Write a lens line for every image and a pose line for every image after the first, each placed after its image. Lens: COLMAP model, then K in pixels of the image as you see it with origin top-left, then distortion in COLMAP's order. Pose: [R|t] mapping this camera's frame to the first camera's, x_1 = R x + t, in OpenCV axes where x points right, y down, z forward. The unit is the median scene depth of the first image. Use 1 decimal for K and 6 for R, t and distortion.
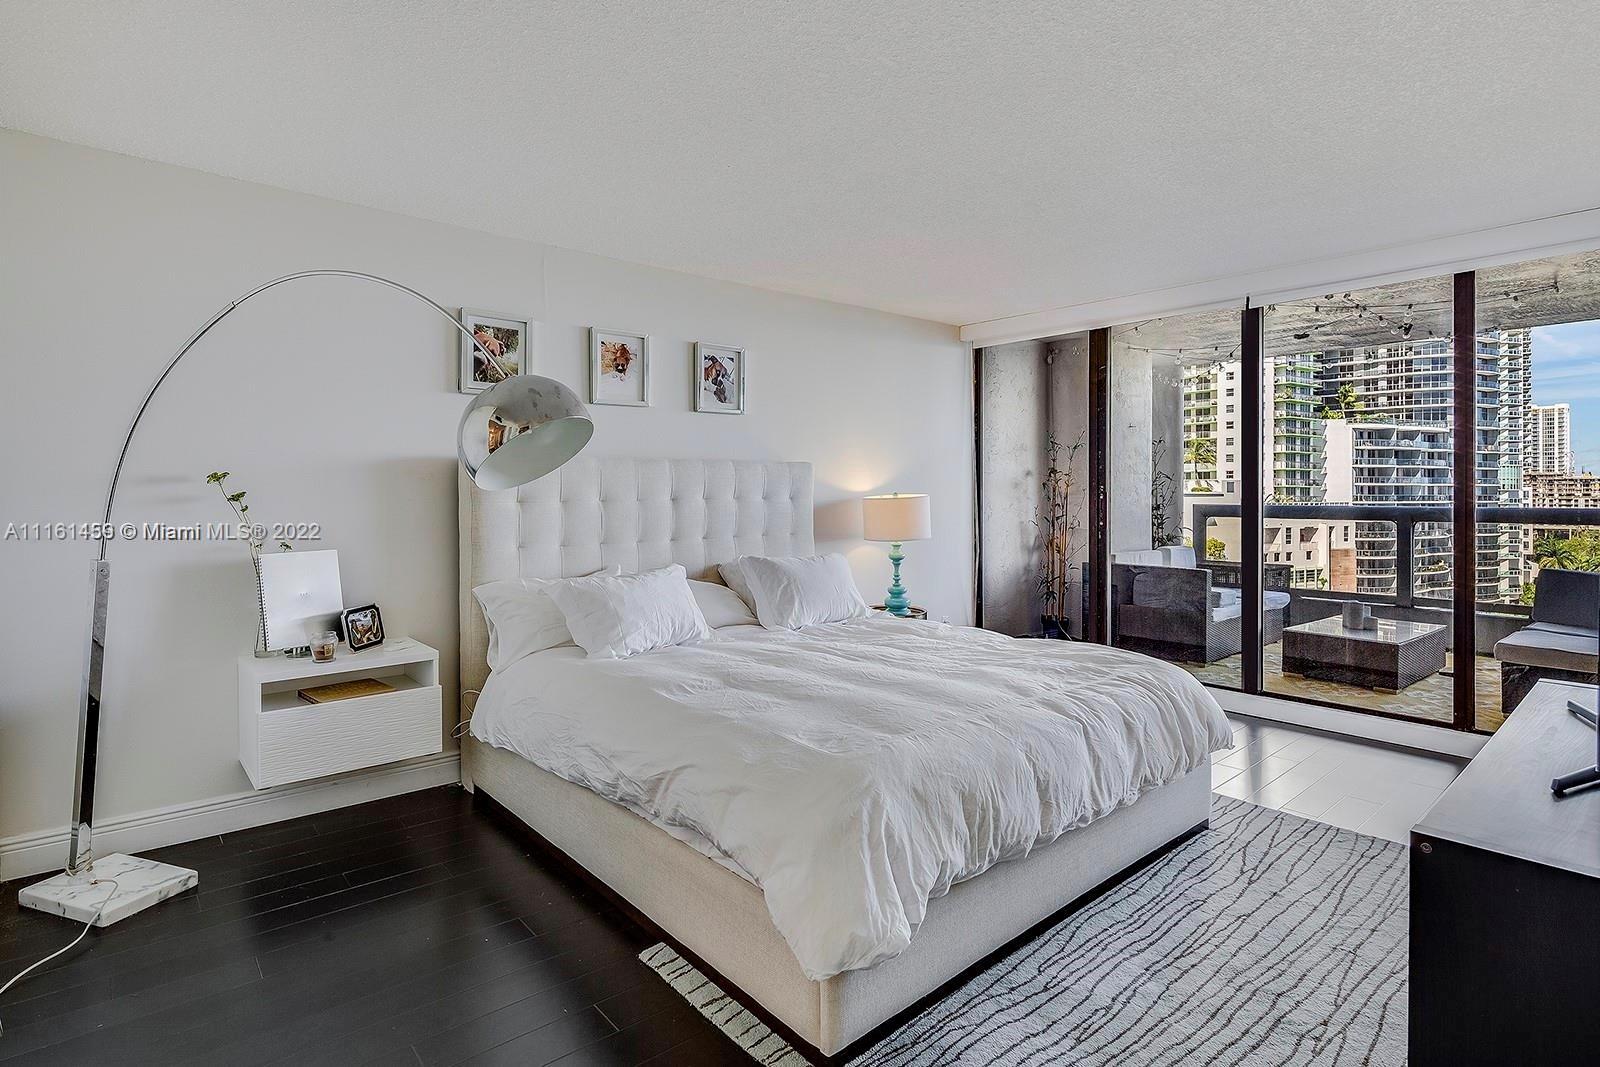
lens RADIAL K [[817.5, 0, 751.0], [0, 817.5, 497.9], [0, 0, 1]] dist [0.000016, -0.000031]
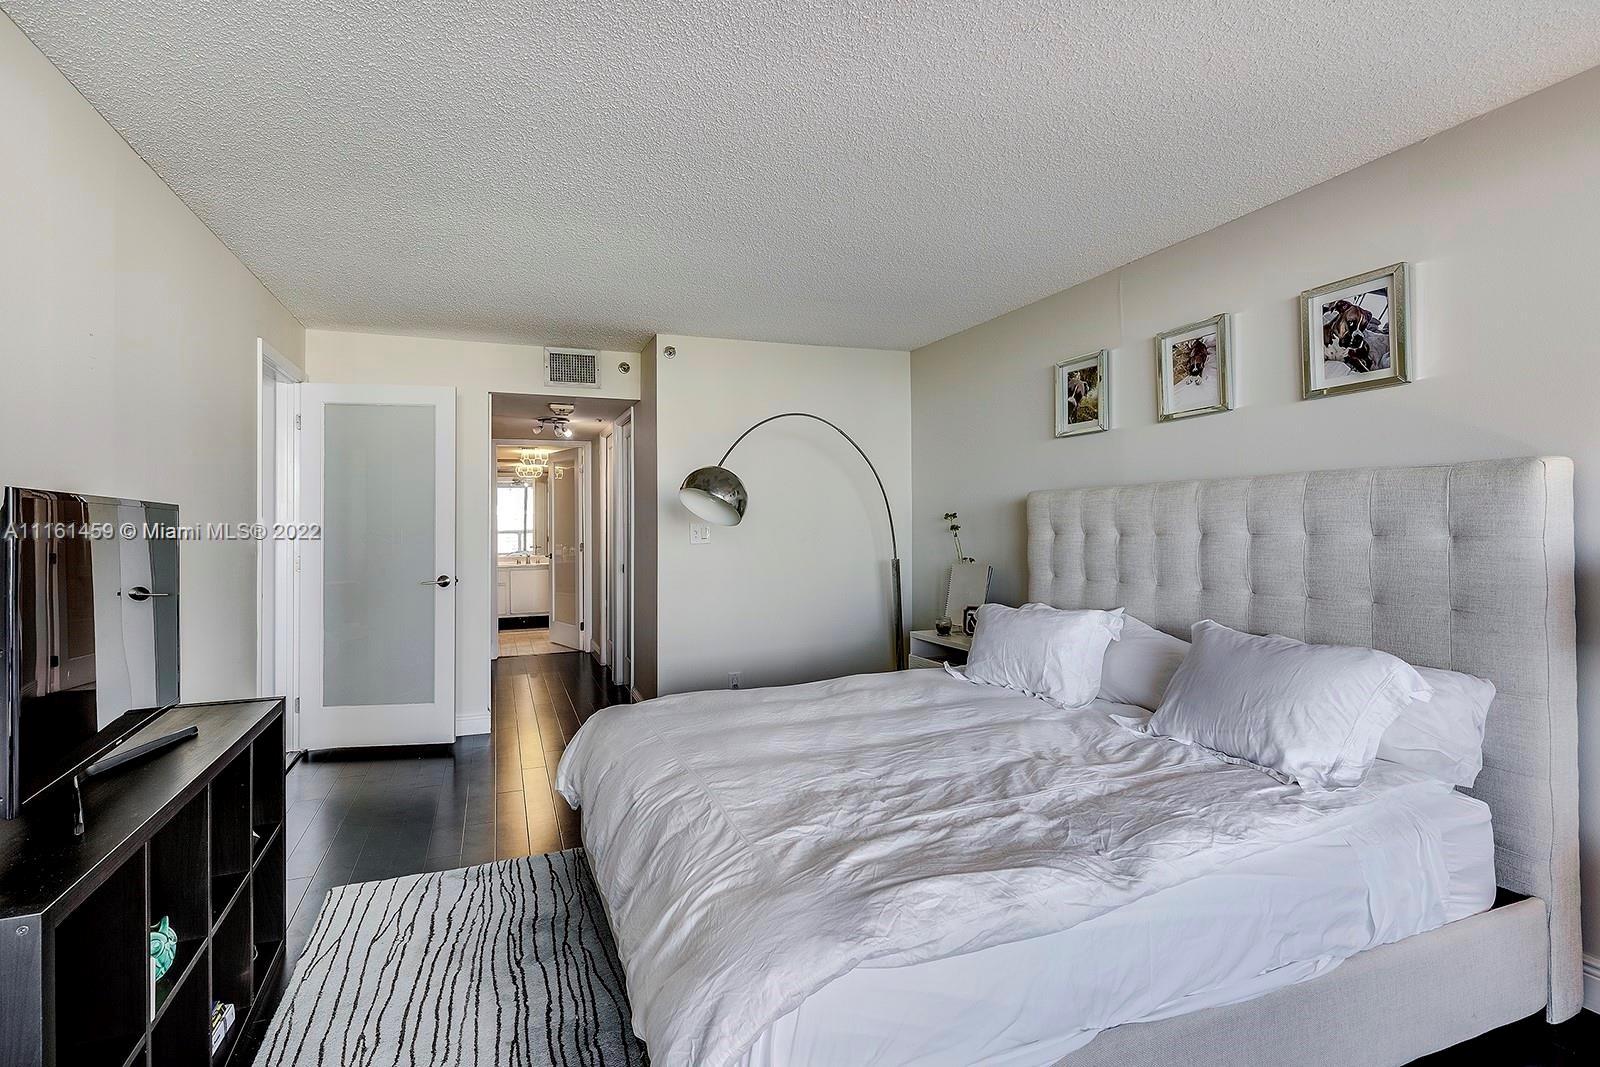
lens RADIAL K [[761.3, 0, 778.6], [0, 761.3, 518.4], [0, 0, 1]] dist [0.001105, -0.000695]
pose [[-0.314638, -0.005235, -0.949197, 0.678780], [0.001166, 0.999982, -0.005902, -0.008635], [0.949211, -0.002964, -0.314626, 0.844585]]
